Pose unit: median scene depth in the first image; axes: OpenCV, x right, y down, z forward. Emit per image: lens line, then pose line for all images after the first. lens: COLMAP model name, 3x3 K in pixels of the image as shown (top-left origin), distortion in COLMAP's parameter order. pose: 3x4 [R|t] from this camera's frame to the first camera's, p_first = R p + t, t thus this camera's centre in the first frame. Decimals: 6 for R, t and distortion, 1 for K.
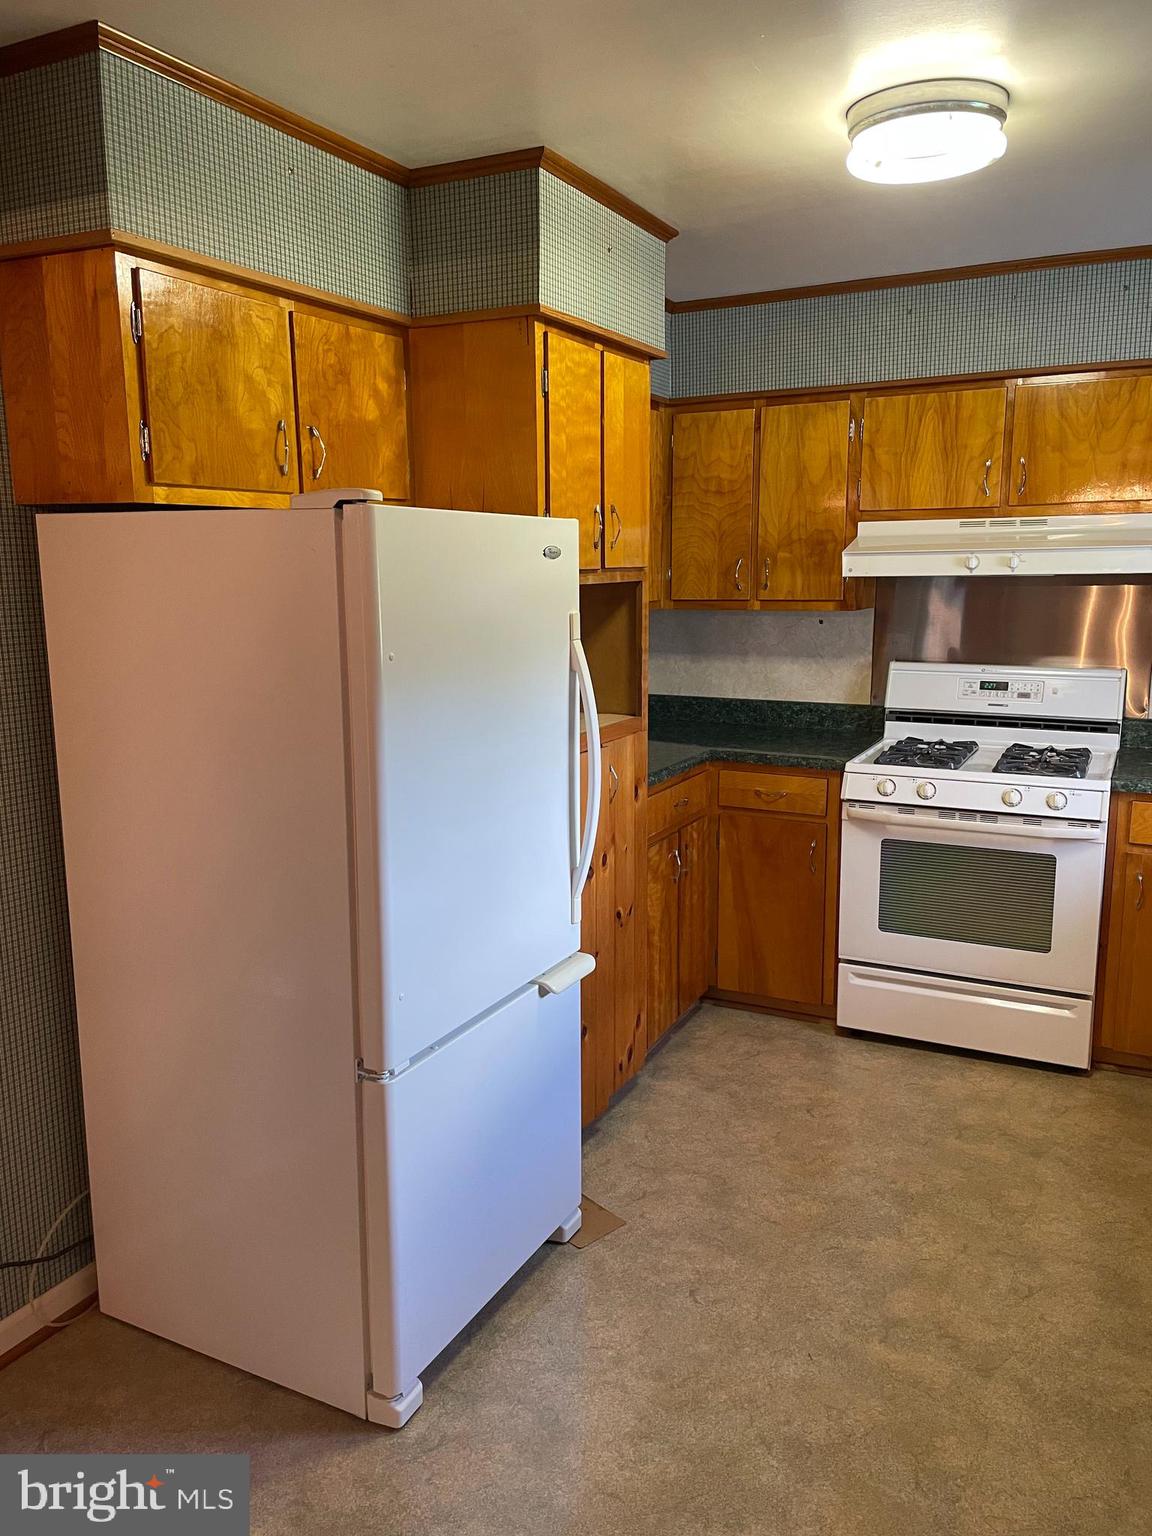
lens RADIAL K [[1164.7, 0, 571.0], [0, 1164.7, 762.2], [0, 0, 1]] dist [0.059894, -0.068067]
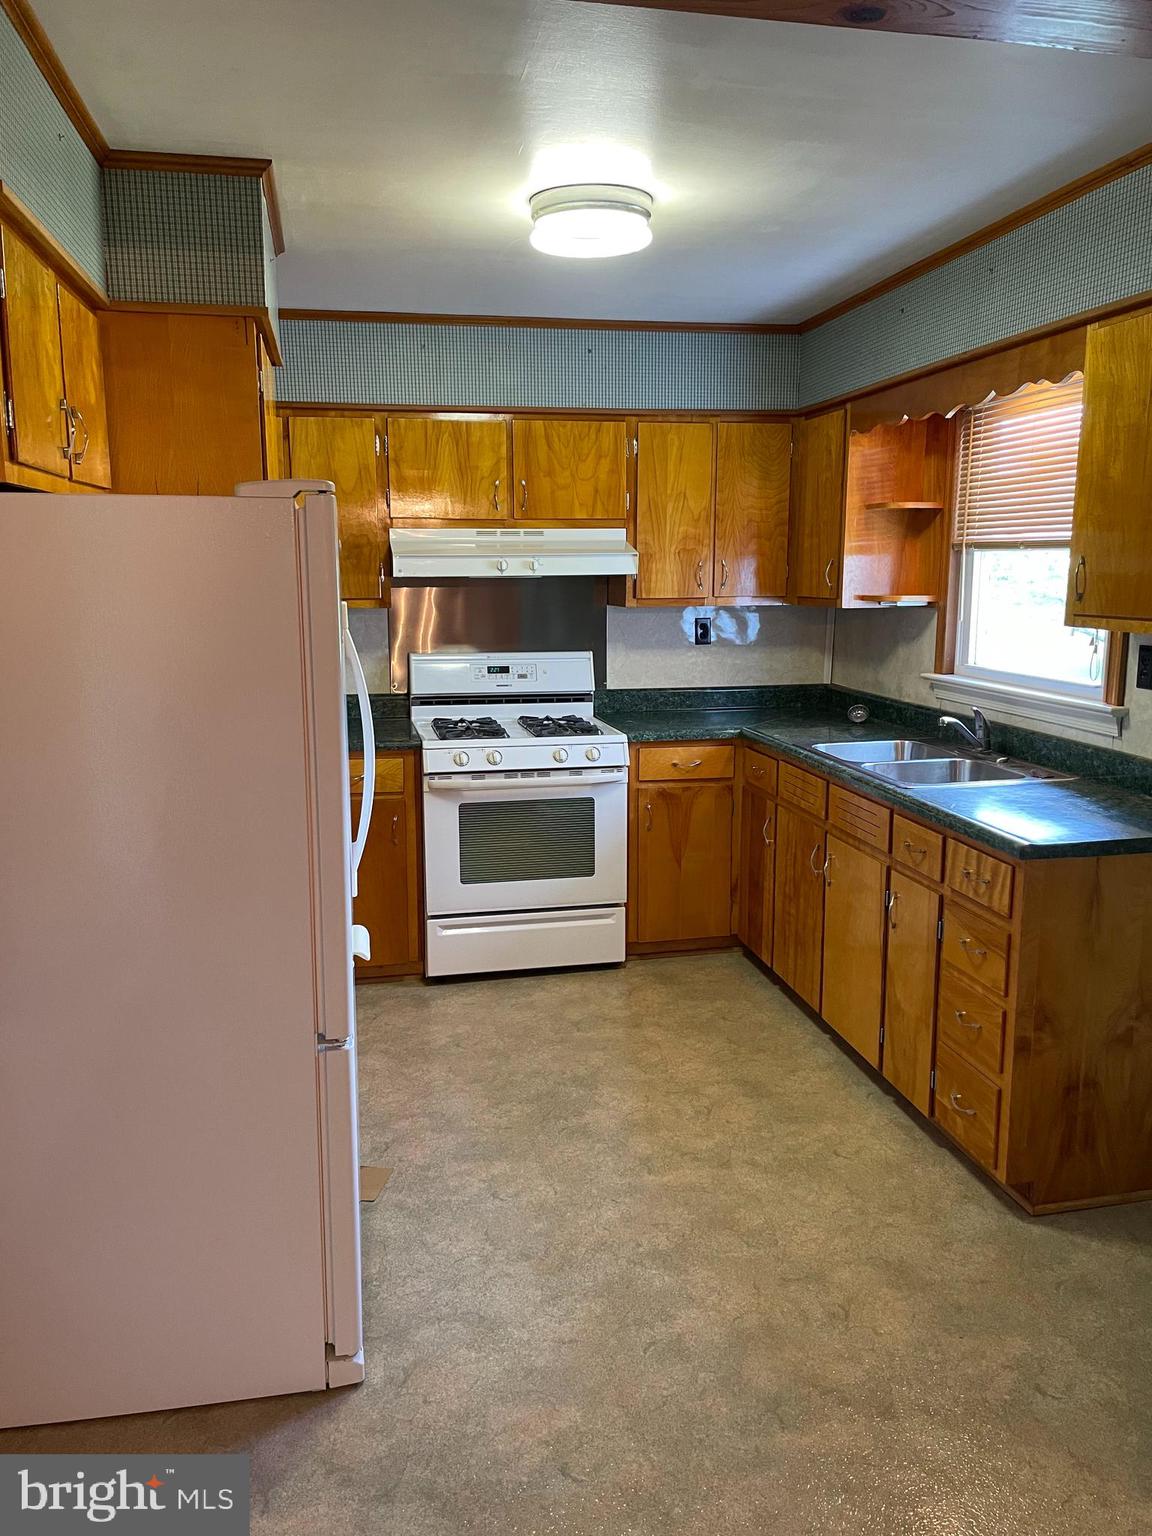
lens RADIAL K [[1164.7, 0, 573.1], [0, 1164.7, 759.1], [0, 0, 1]] dist [0.059894, -0.068067]
pose [[0.786117, -0.095325, 0.610682, -0.351953], [0.103232, 0.994407, 0.022334, 0.007830], [-0.609395, 0.045485, 0.791561, 0.020964]]
